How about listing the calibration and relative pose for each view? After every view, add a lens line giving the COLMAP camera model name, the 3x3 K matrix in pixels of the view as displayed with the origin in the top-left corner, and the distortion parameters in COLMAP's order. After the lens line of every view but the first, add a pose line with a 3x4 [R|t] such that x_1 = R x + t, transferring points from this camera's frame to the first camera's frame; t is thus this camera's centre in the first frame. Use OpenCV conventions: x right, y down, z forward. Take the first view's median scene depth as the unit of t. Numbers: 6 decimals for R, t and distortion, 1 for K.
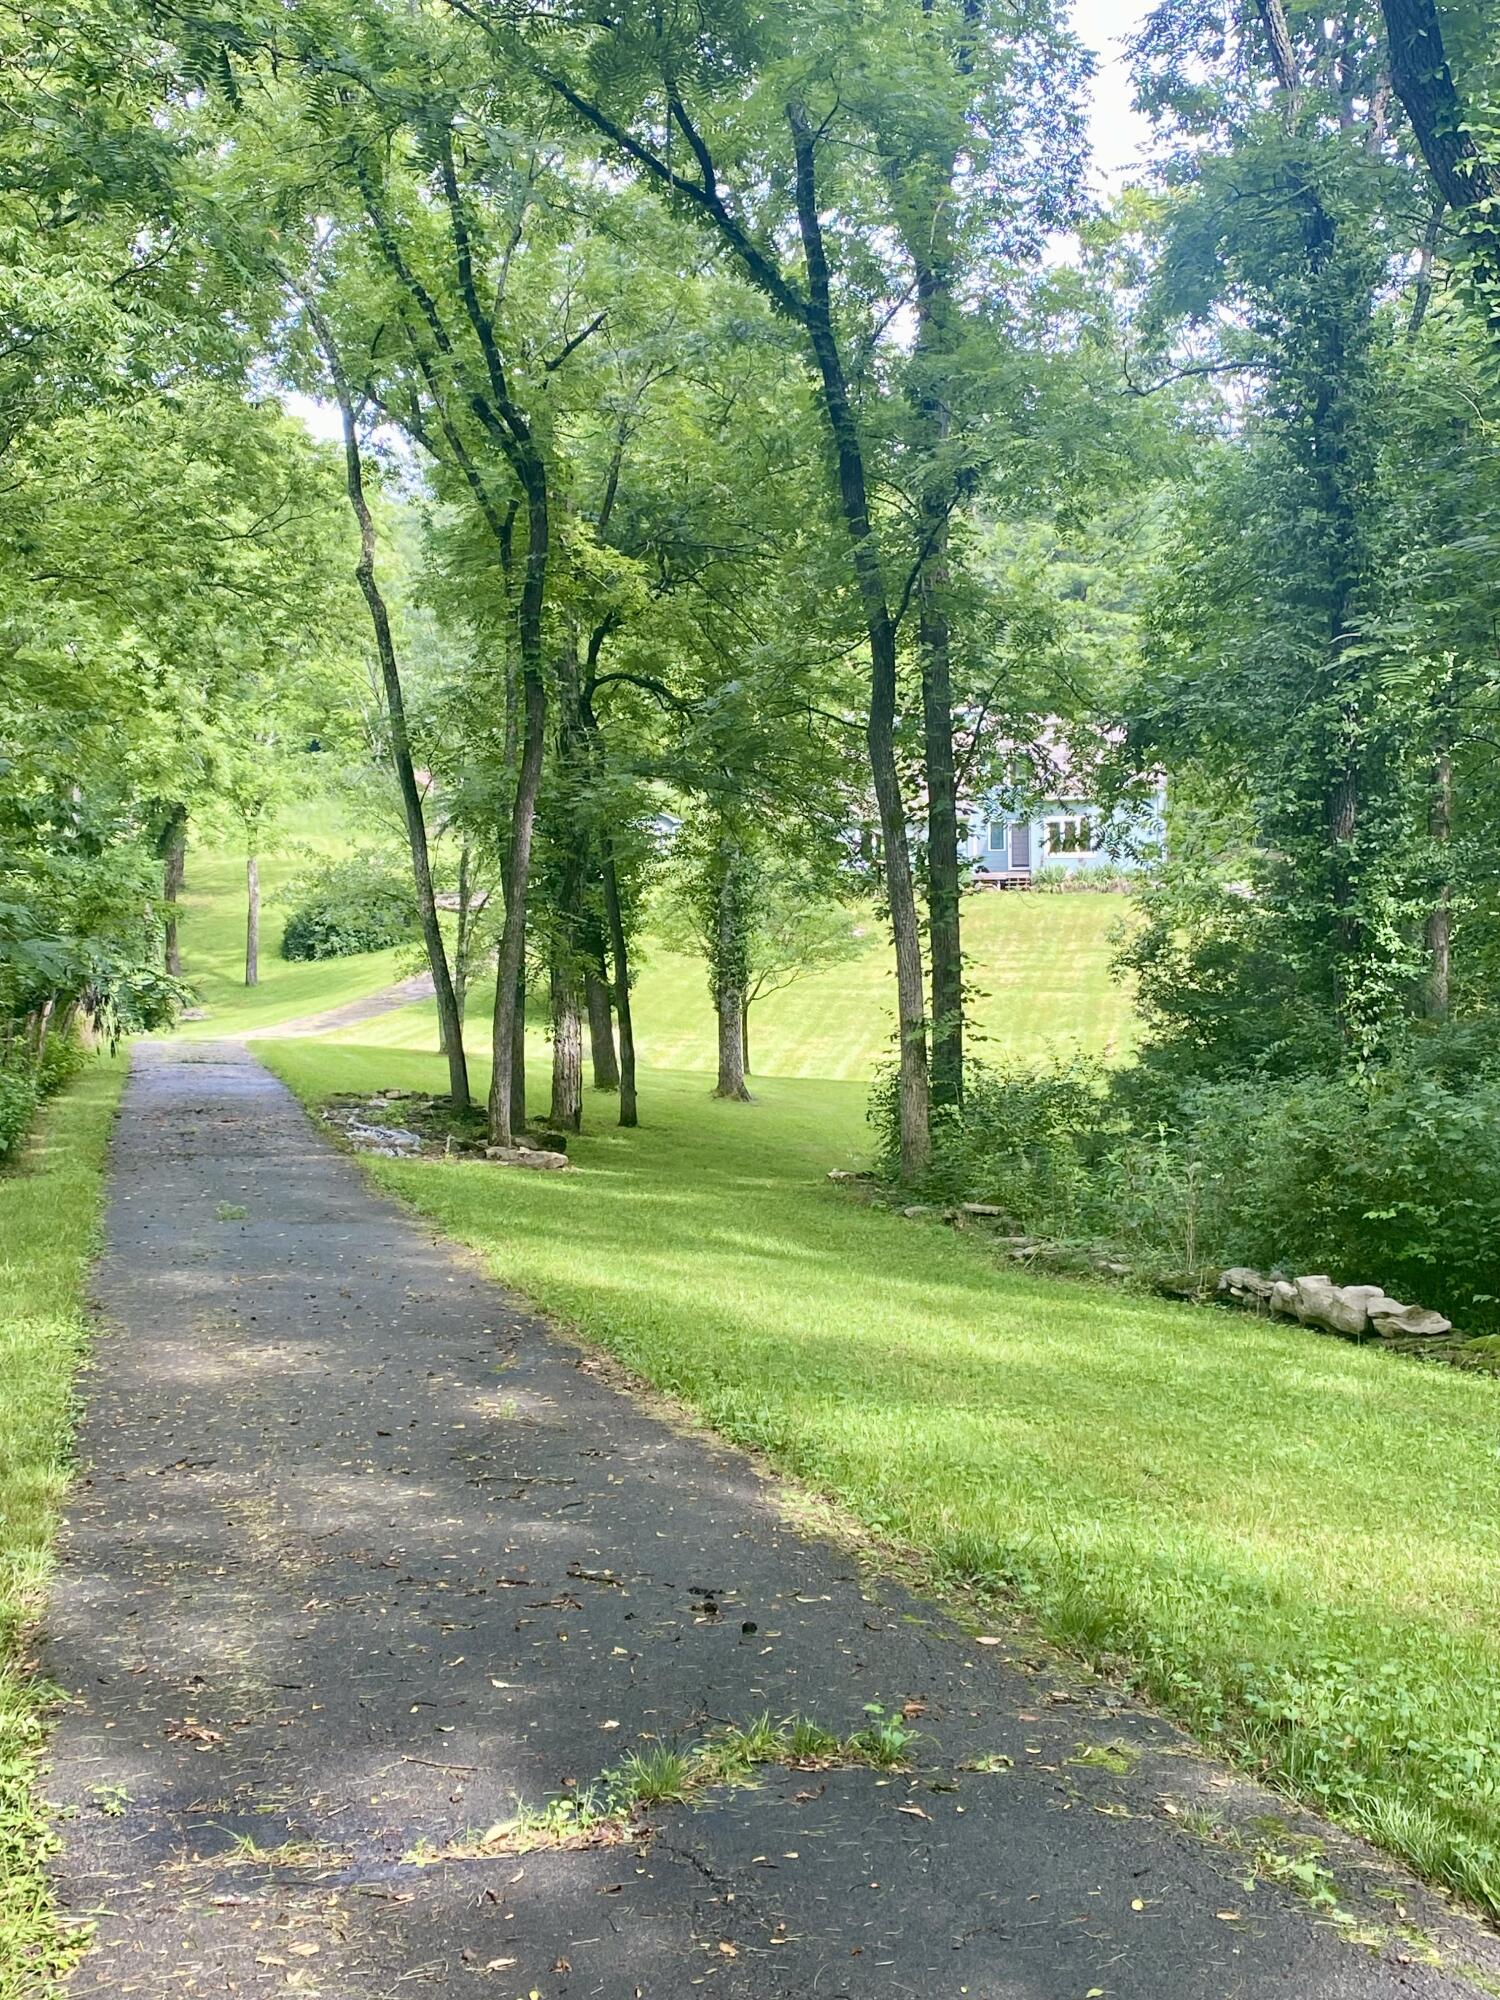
lens RADIAL K [[2427.9, 0, 747.2], [0, 2427.9, 1000.3], [0, 0, 1]] dist [0.077702, 0.000000]
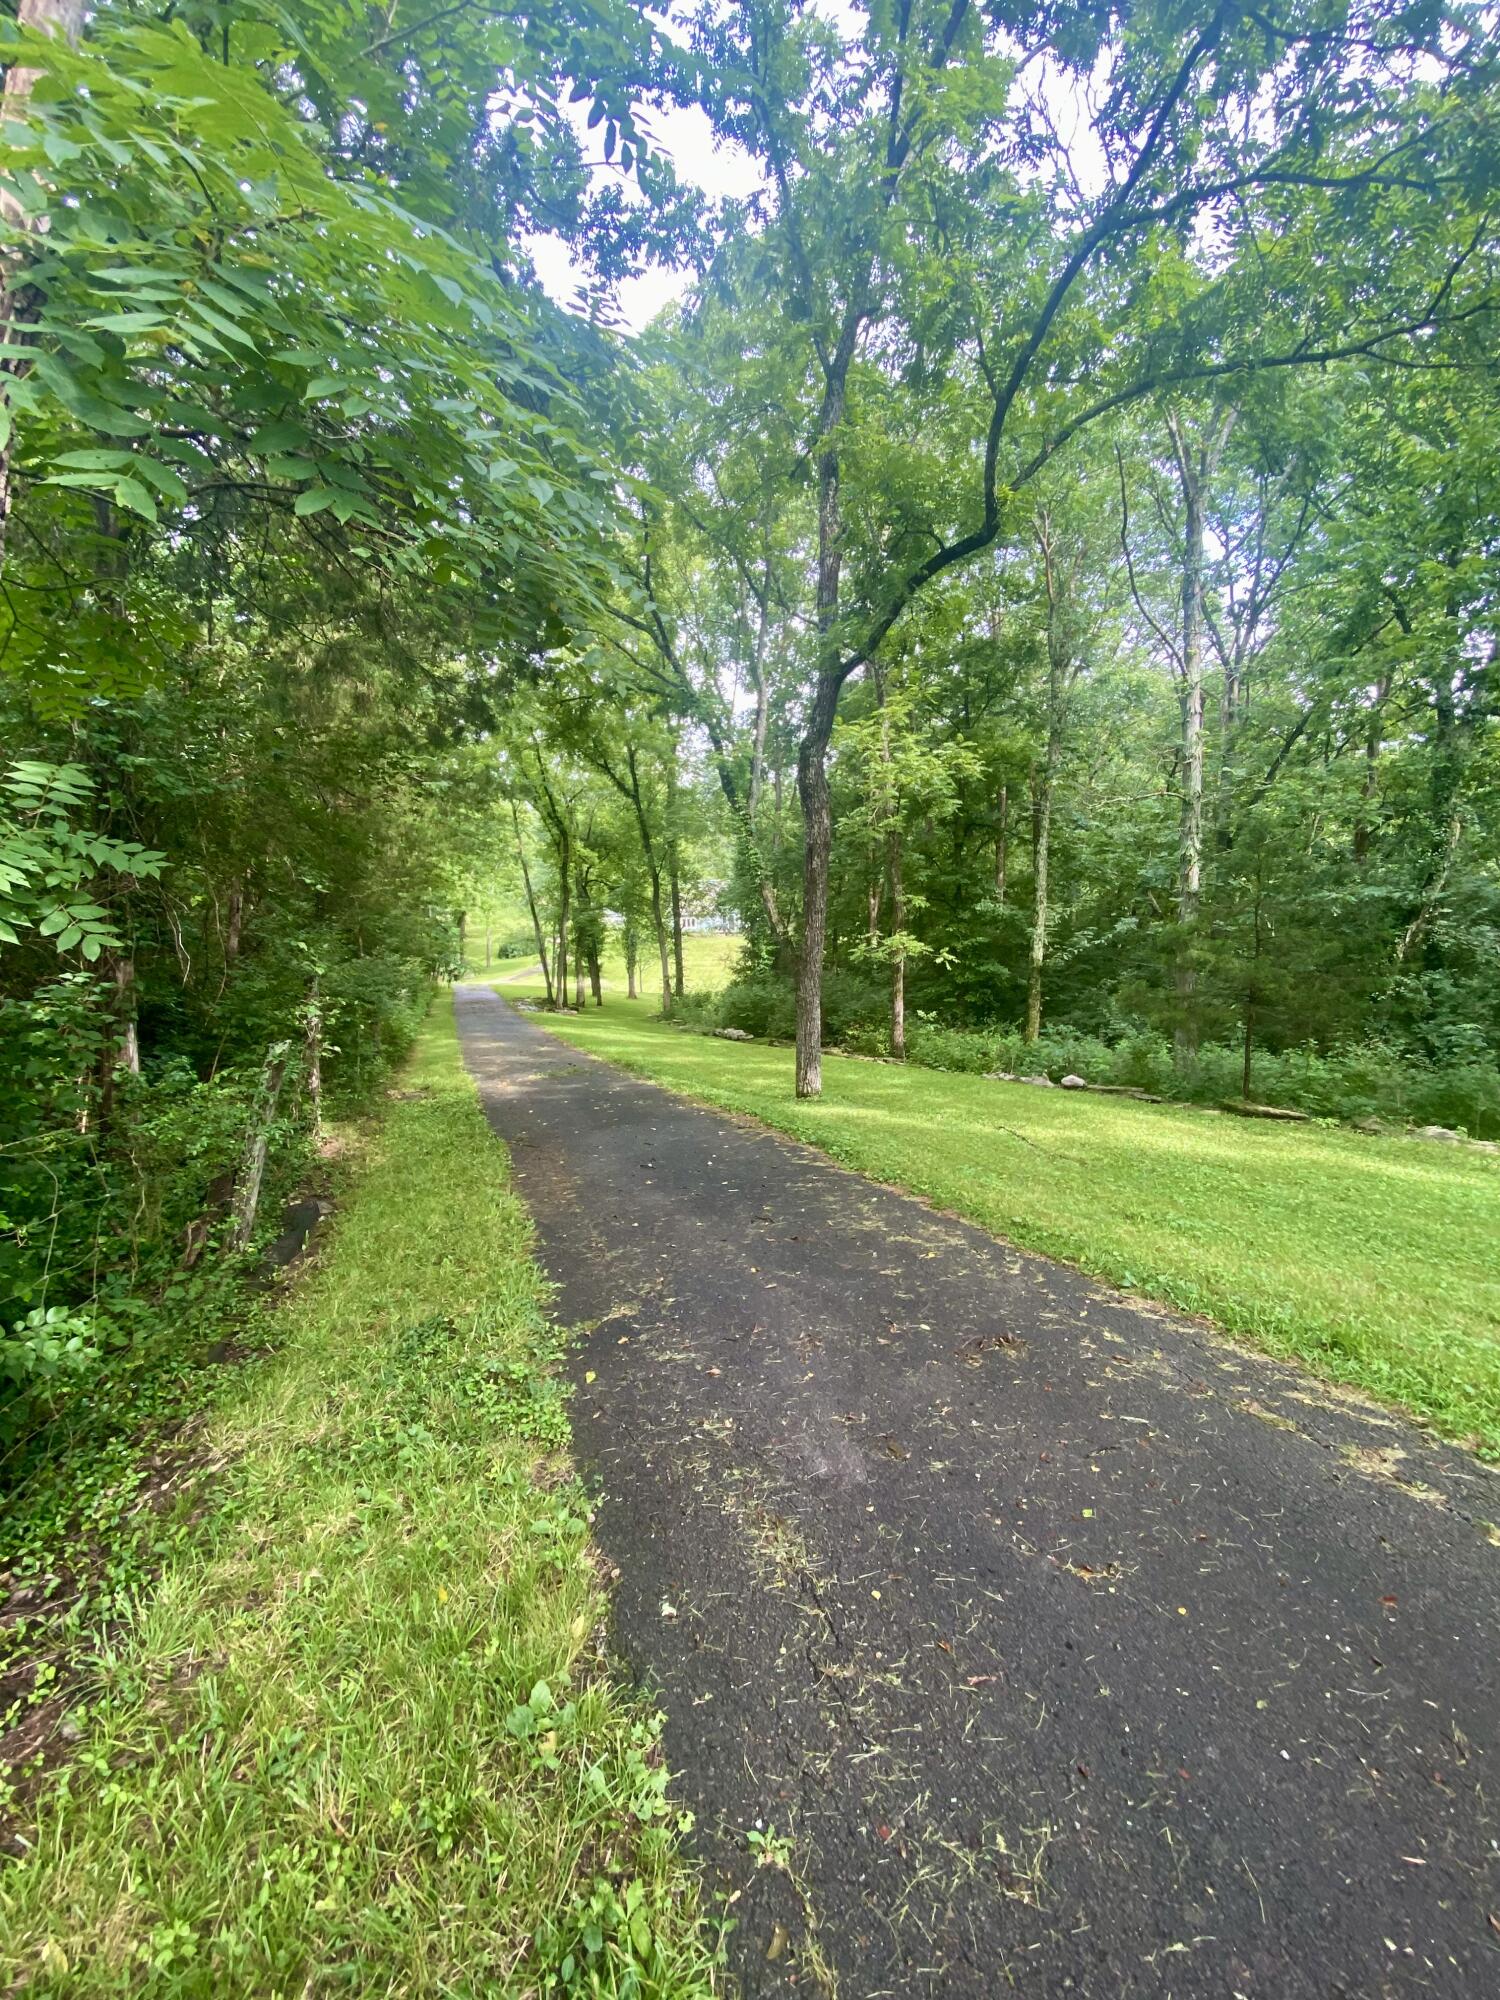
lens RADIAL K [[799.7, 0, 767.5], [0, 799.7, 1010.9], [0, 0, 1]] dist [0.001171, 0.000007]
pose [[0.990782, -0.010821, 0.135030, 0.030956], [0.004149, 0.998761, 0.049598, 0.001374], [-0.135399, -0.048581, 0.989599, -0.165093]]
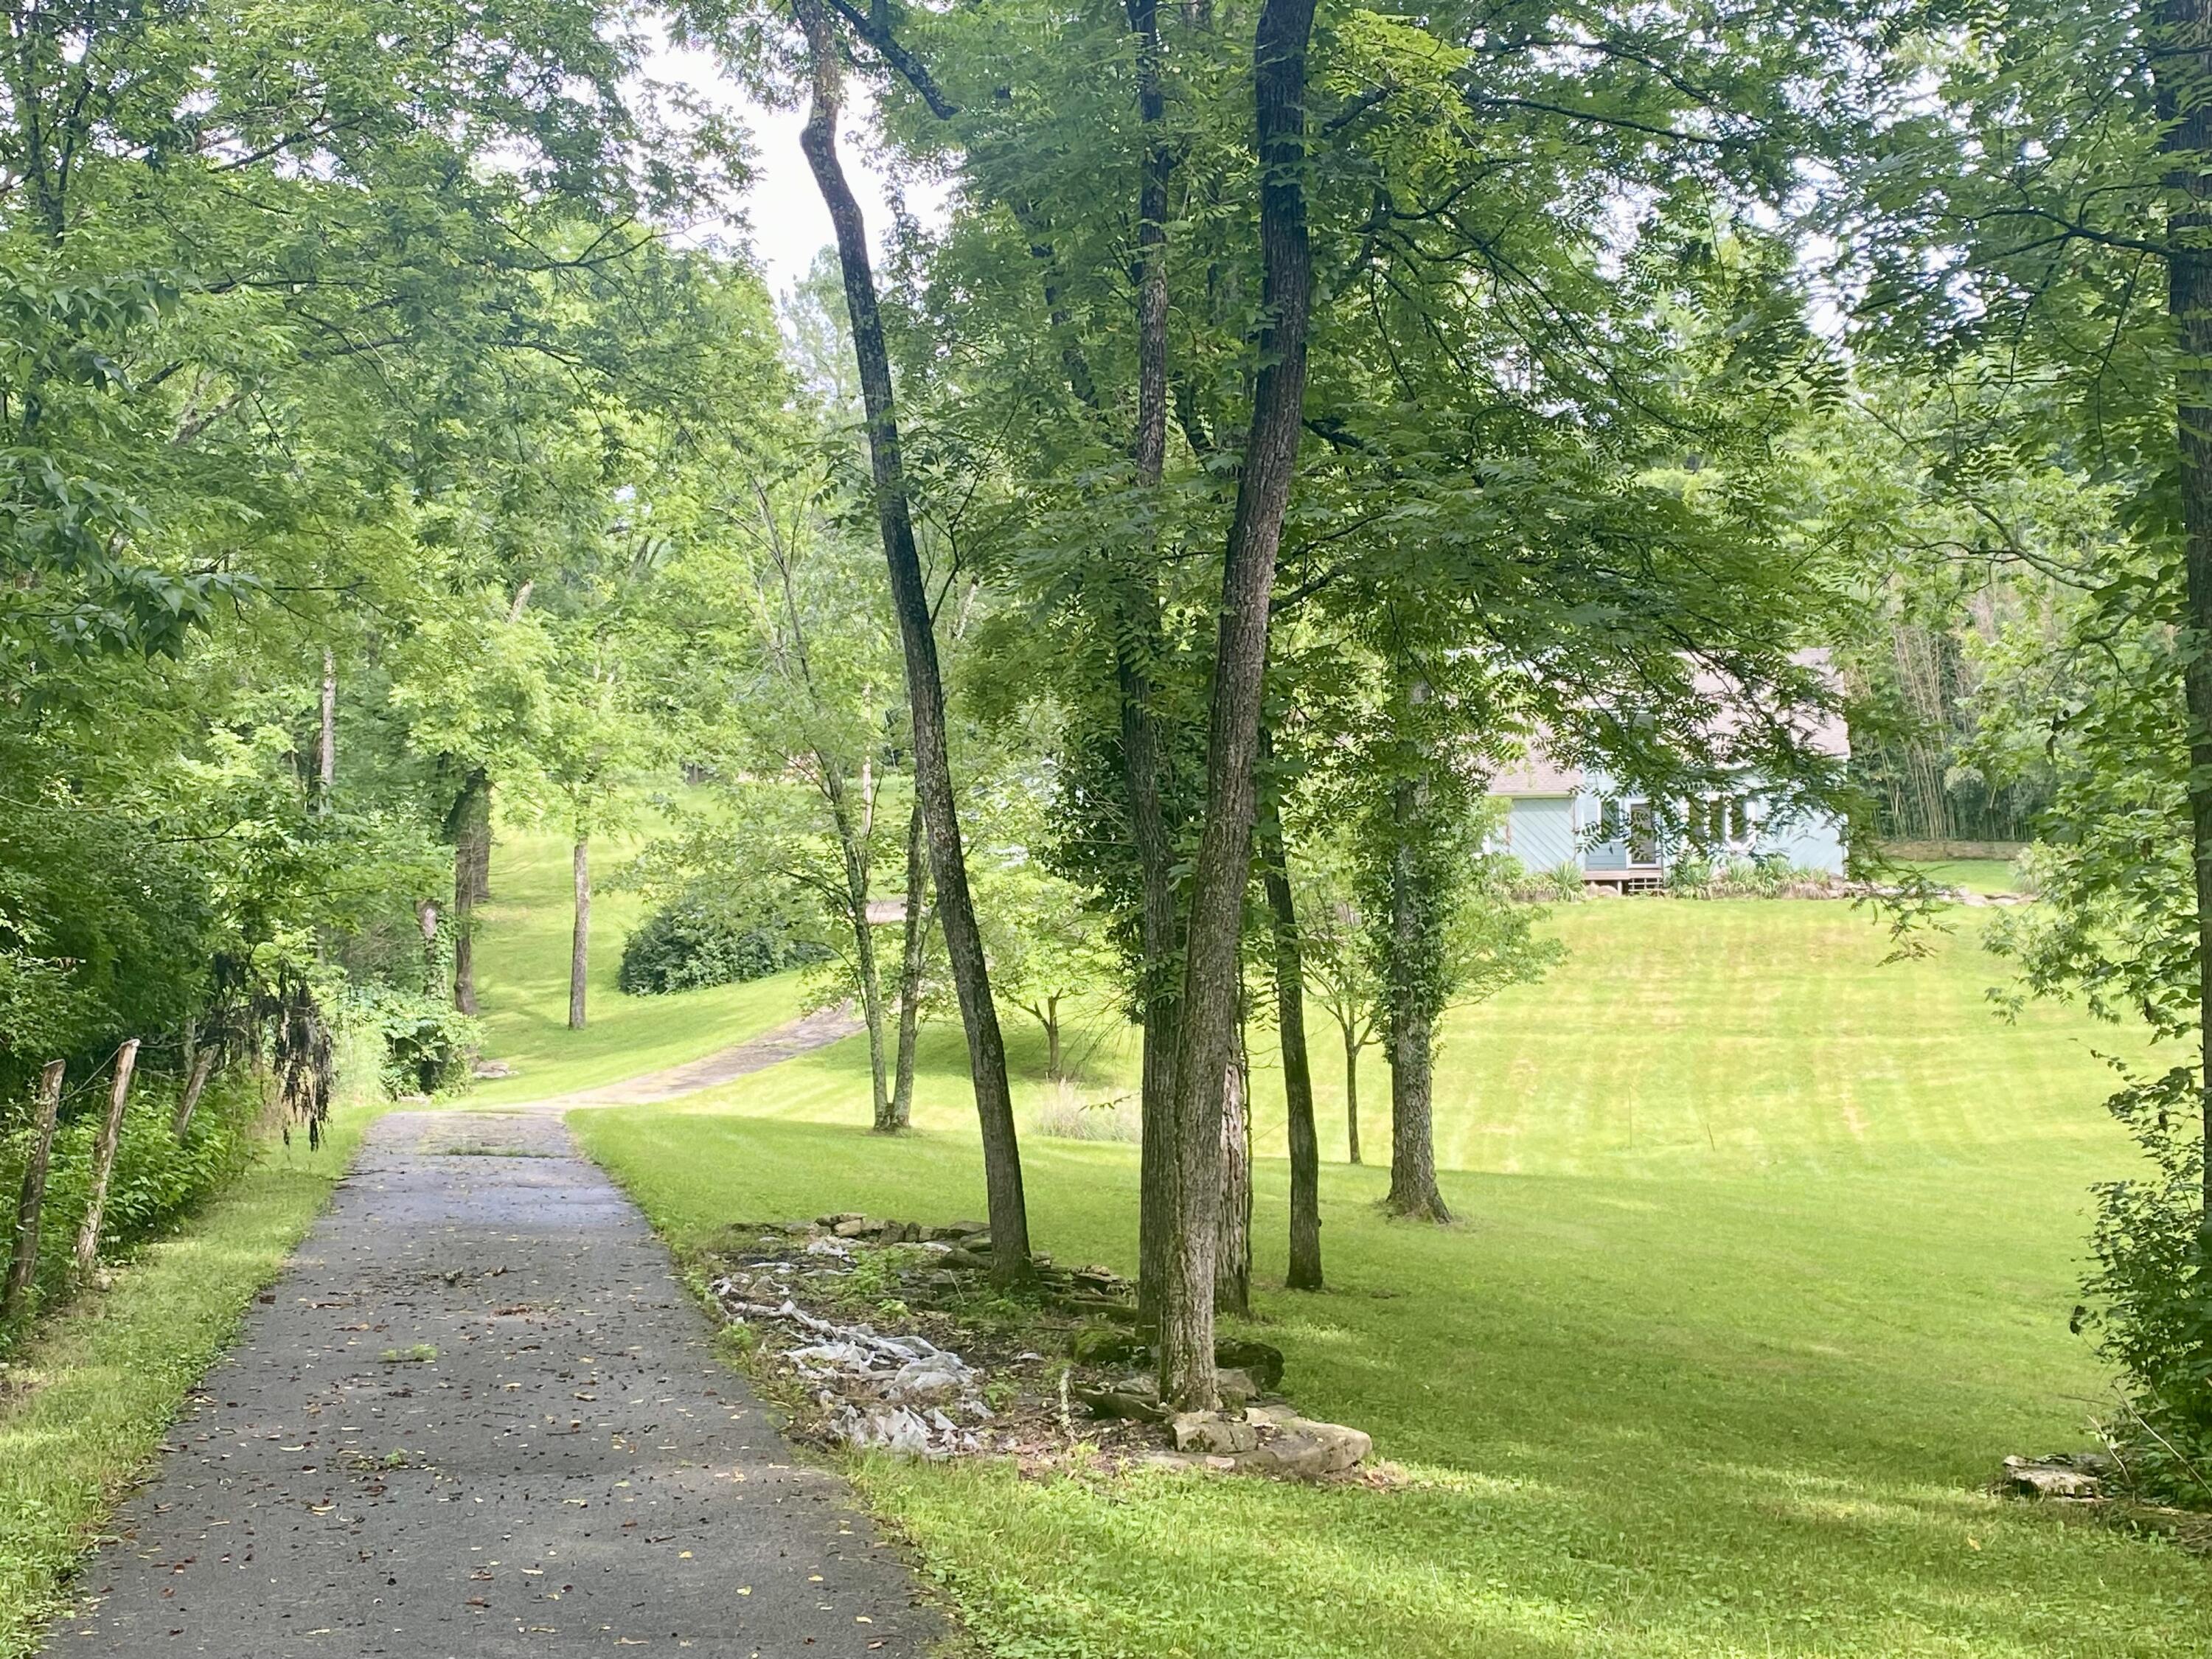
lens RADIAL K [[2837.3, 0, 1107.7], [0, 2837.3, 826.6], [0, 0, 1]] dist [0.106524, 0.000000]
pose [[0.999842, -0.002007, -0.017684, -0.067520], [0.000598, 0.996849, -0.079324, 0.002427], [0.017788, 0.079301, 0.996692, 0.337864]]
